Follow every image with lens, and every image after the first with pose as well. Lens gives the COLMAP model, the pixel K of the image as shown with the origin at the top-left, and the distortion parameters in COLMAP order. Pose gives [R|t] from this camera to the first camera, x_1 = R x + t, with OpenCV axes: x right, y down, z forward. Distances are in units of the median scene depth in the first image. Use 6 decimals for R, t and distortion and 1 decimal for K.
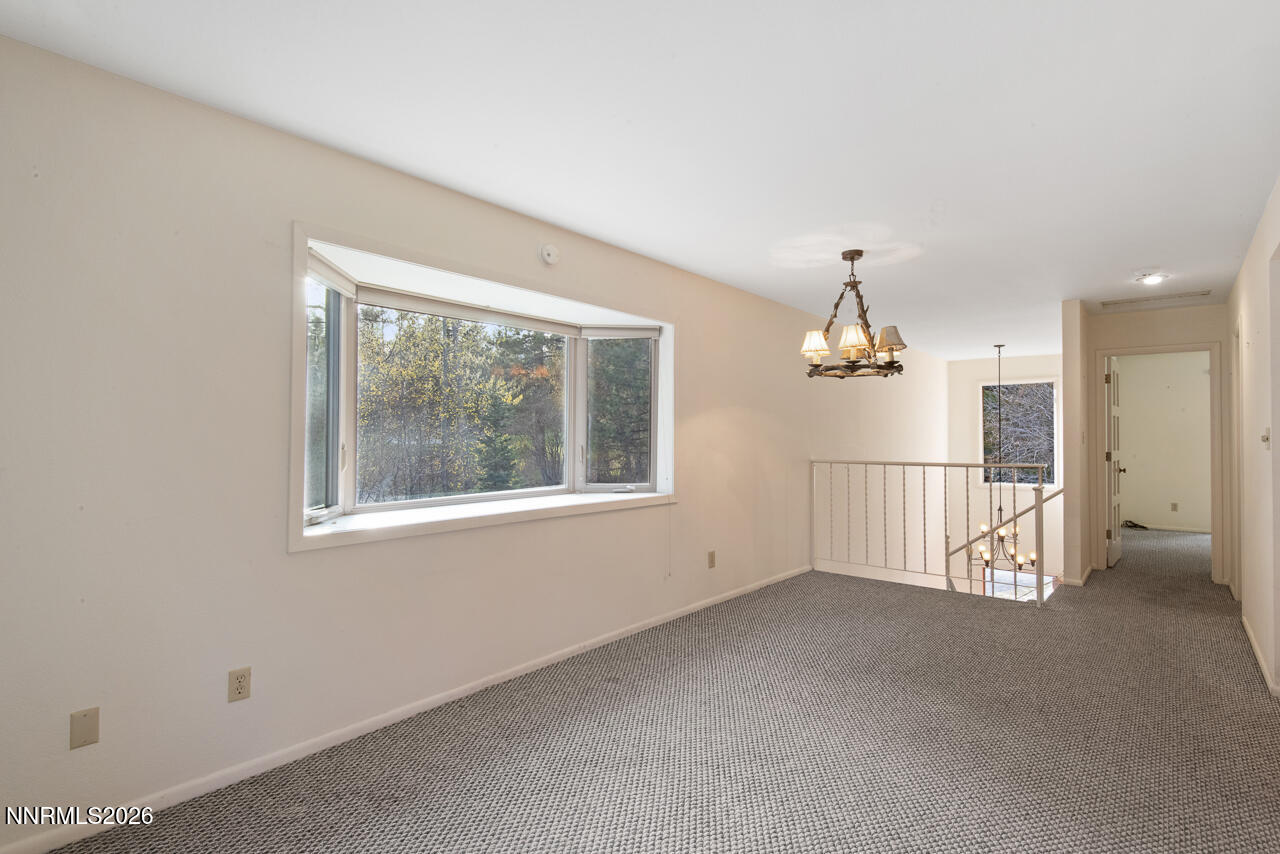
lens RADIAL K [[630.3, 0, 636.9], [0, 630.3, 427.2], [0, 0, 1]] dist [0.012868, -0.009230]
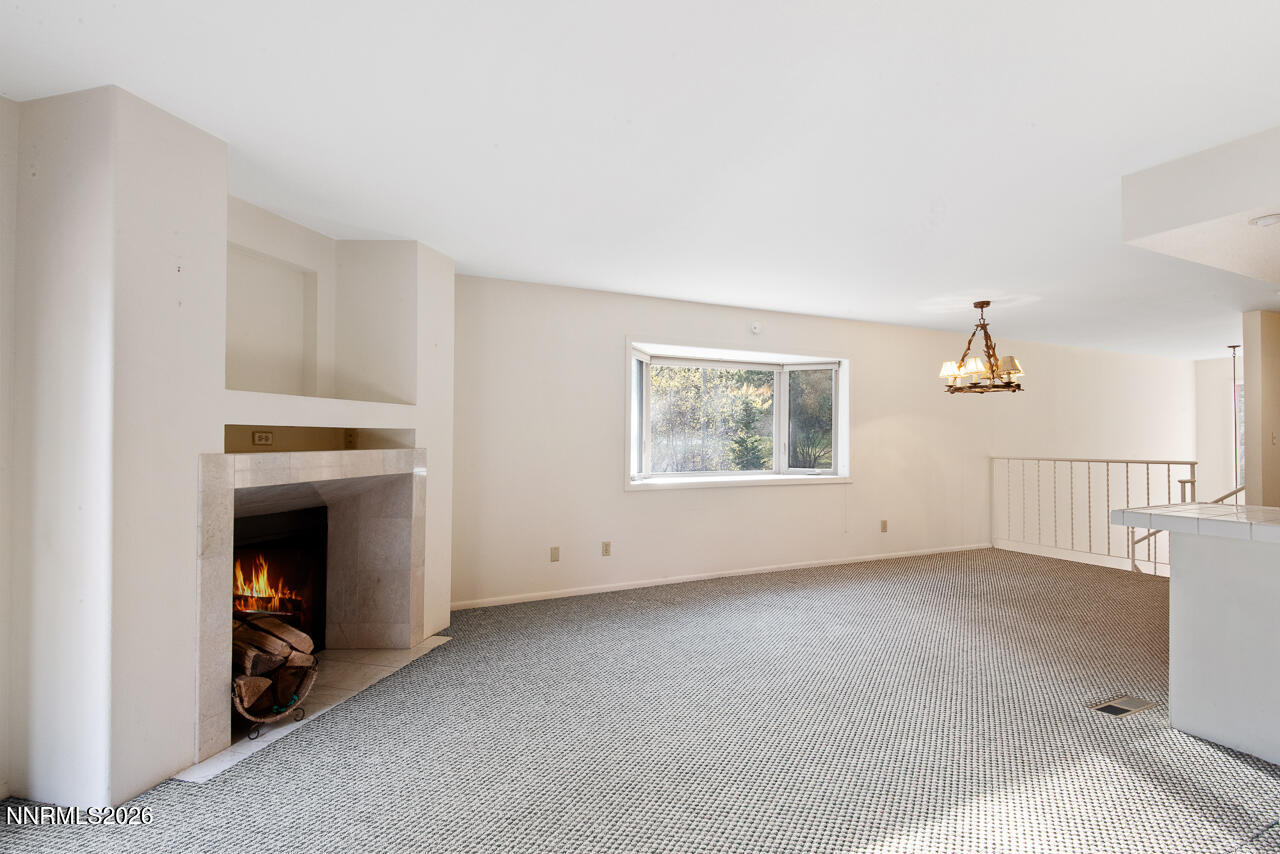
lens RADIAL K [[604.2, 0, 637.3], [0, 604.2, 431.7], [0, 0, 1]] dist [0.014278, -0.007148]
pose [[0.917423, -0.003475, -0.397897, 0.162712], [0.005417, 0.999978, 0.003758, -0.004774], [0.397876, -0.005603, 0.917422, -0.462933]]
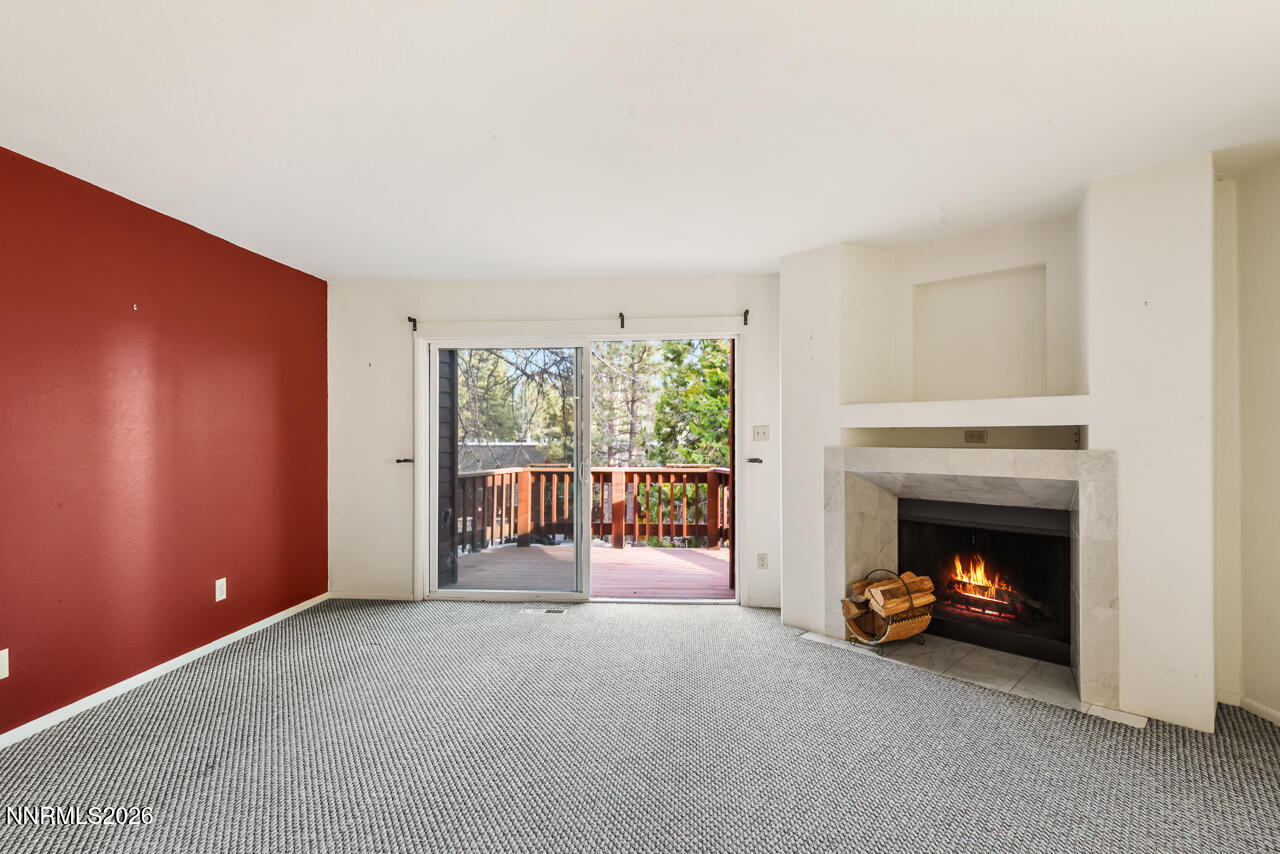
lens RADIAL K [[604.2, 0, 637.6], [0, 604.2, 430.3], [0, 0, 1]] dist [0.014278, -0.007148]
pose [[-0.808287, -0.005333, -0.588765, 0.324540], [0.007929, 0.999770, -0.019941, 0.007528], [0.588736, -0.020786, -0.808058, 0.410651]]
